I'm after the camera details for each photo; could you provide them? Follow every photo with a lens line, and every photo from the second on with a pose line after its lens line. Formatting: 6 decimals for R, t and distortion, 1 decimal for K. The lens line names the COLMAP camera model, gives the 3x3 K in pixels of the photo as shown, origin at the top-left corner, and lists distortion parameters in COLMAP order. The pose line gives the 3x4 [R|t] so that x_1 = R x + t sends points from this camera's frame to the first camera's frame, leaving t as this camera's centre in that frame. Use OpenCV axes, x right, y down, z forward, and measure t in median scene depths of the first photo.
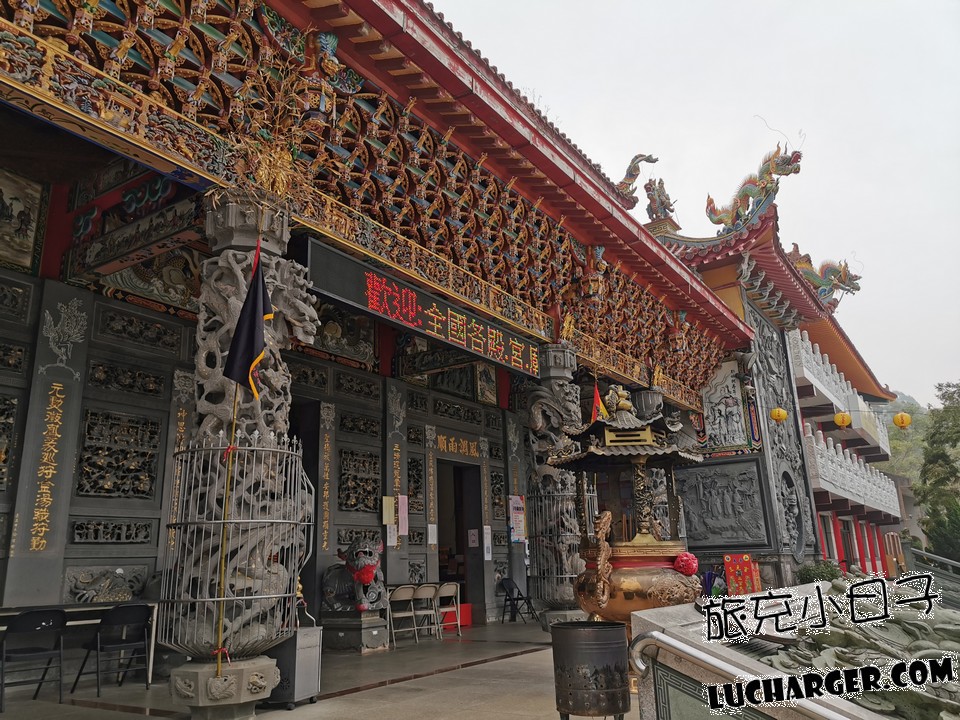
lens RADIAL K [[748.0, 0, 482.1], [0, 748.0, 351.4], [0, 0, 1]] dist [0.065373, -0.065509]
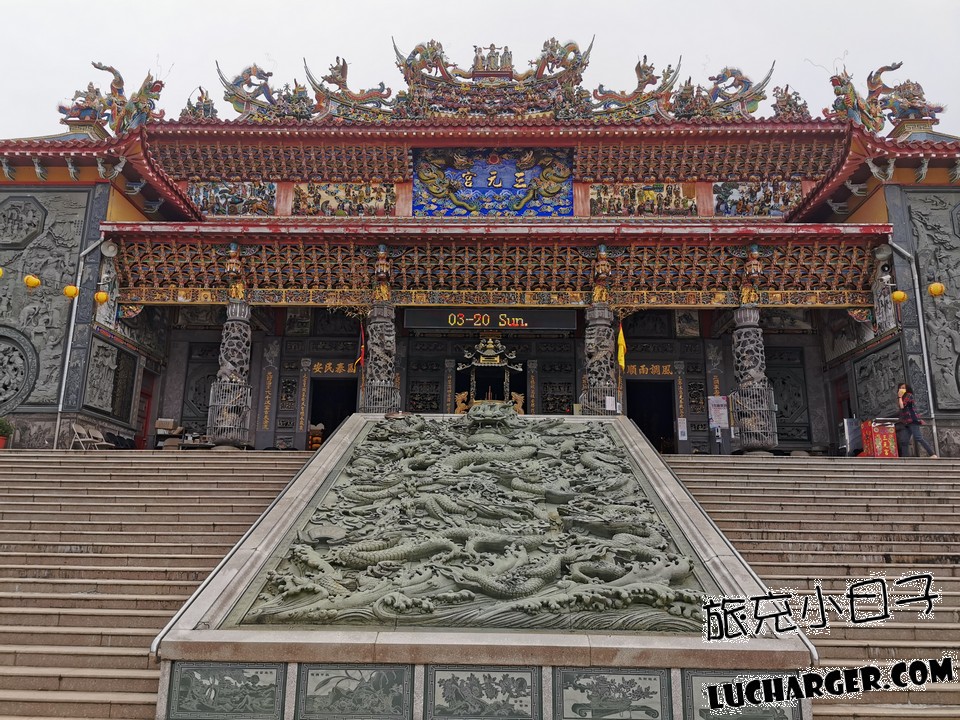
lens RADIAL K [[748.0, 0, 472.3], [0, 748.0, 356.4], [0, 0, 1]] dist [0.065373, -0.065509]
pose [[0.525815, -0.168536, -0.833735, 1.060380], [0.207055, 0.976052, -0.066721, 0.124088], [0.825014, -0.137546, 0.548118, -0.161884]]
